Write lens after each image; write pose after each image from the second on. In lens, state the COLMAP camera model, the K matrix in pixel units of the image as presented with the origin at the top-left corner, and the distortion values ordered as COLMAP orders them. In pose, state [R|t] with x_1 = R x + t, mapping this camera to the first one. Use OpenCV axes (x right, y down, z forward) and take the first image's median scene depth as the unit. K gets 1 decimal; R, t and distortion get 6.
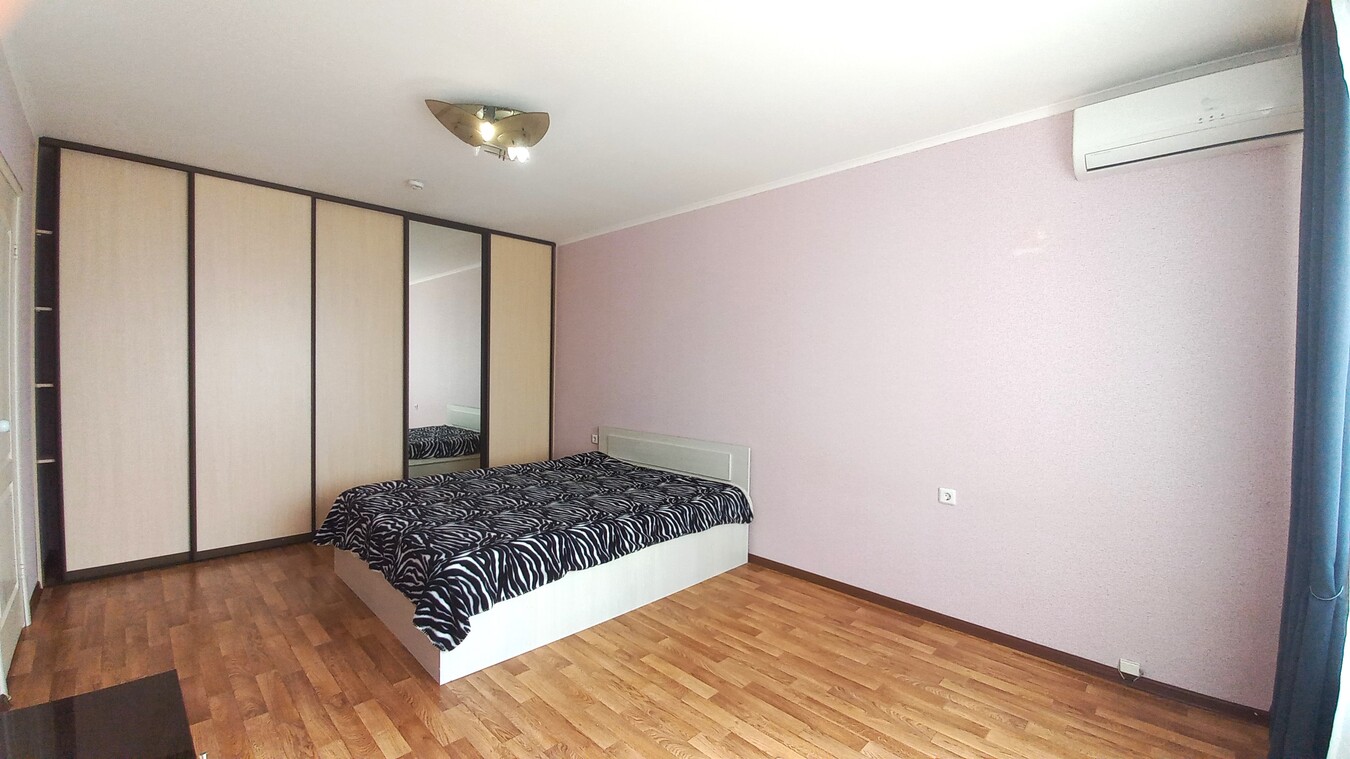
lens RADIAL K [[540.3, 0, 678.7], [0, 540.3, 371.2], [0, 0, 1]] dist [0.000741, -0.005488]
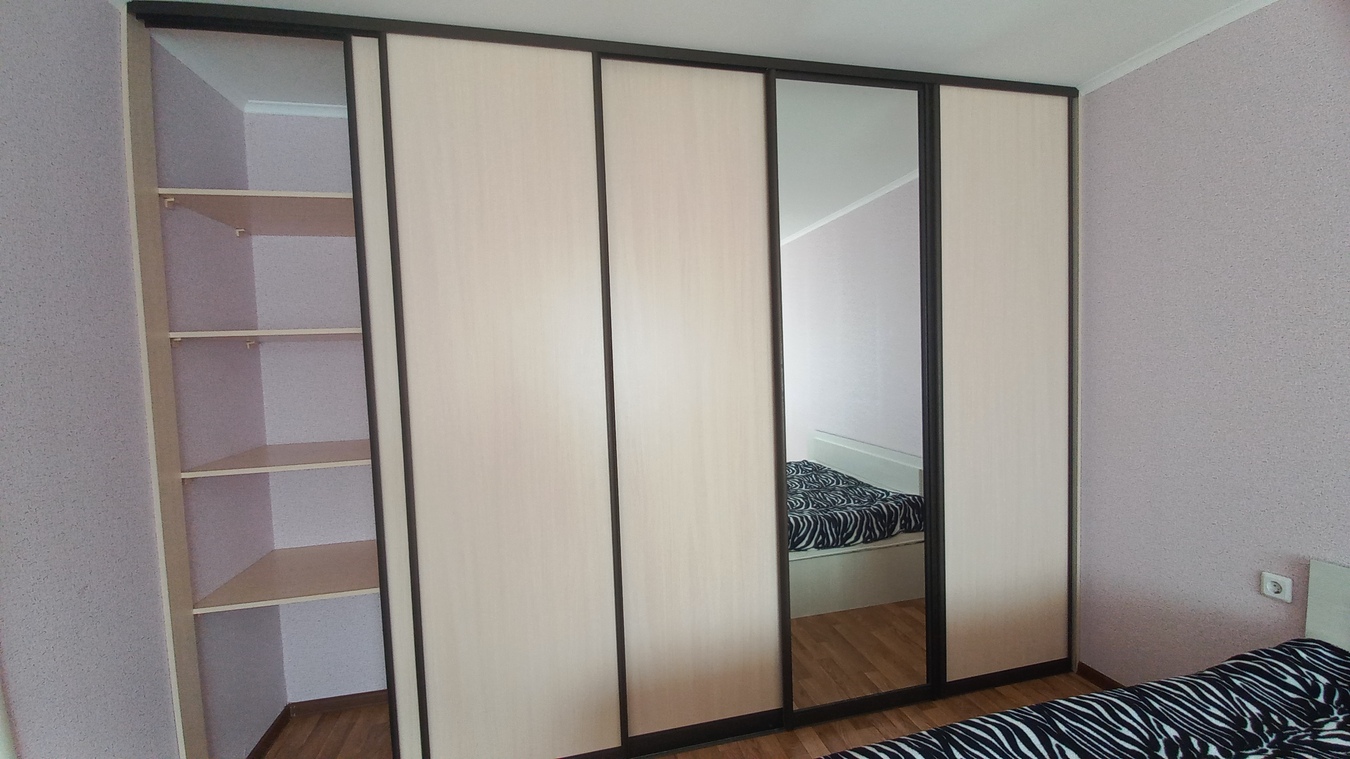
lens RADIAL K [[528.0, 0, 666.5], [0, 528.0, 382.7], [0, 0, 1]] dist [0.001598, -0.013293]
pose [[0.835324, -0.013964, -0.549581, -0.300599], [0.037017, 0.998837, 0.030883, -0.032917], [0.548511, -0.046141, 0.834869, 0.509401]]
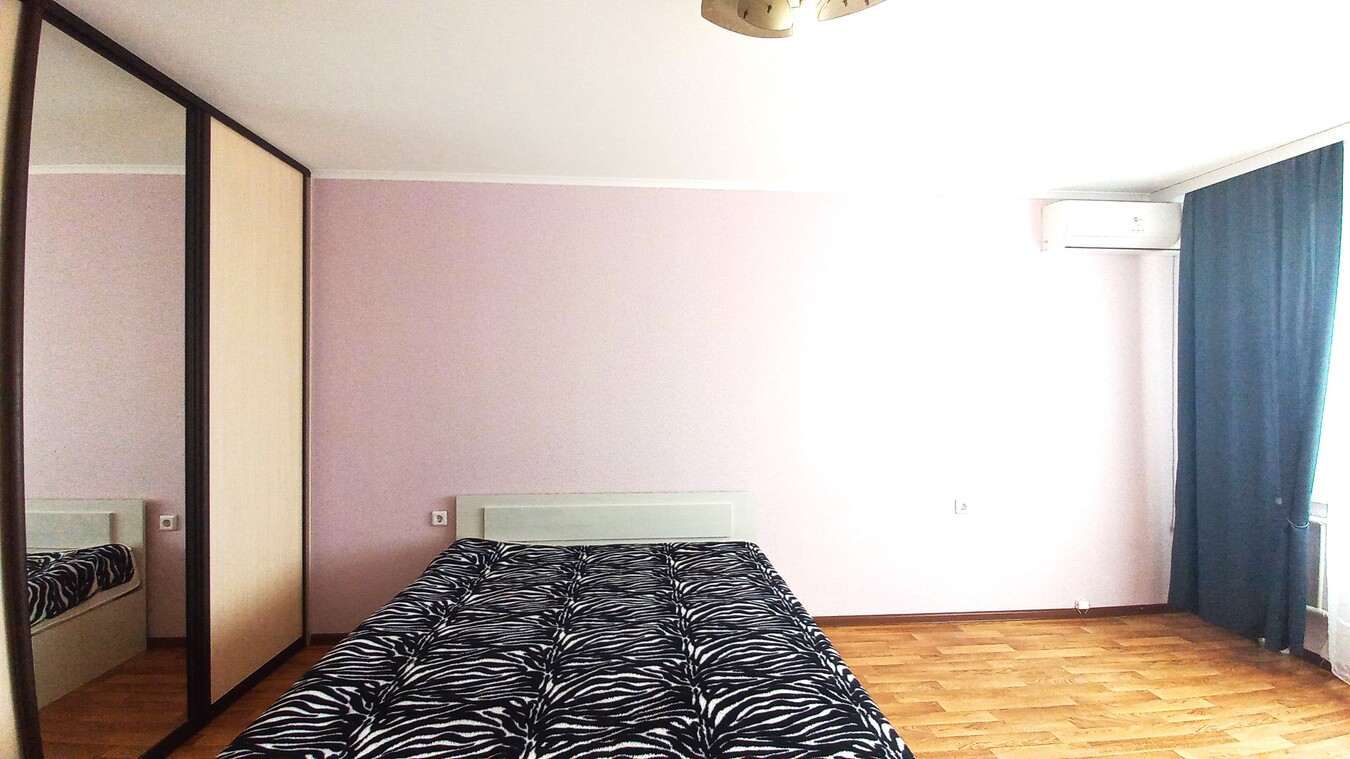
lens RADIAL K [[553.7, 0, 675.0], [0, 553.7, 379.5], [0, 0, 1]] dist [0.000824, -0.005930]
pose [[0.657980, -0.005744, 0.753013, -0.442173], [0.016165, 0.999848, -0.006499, -0.020658], [-0.752862, 0.016448, 0.657973, 0.397642]]
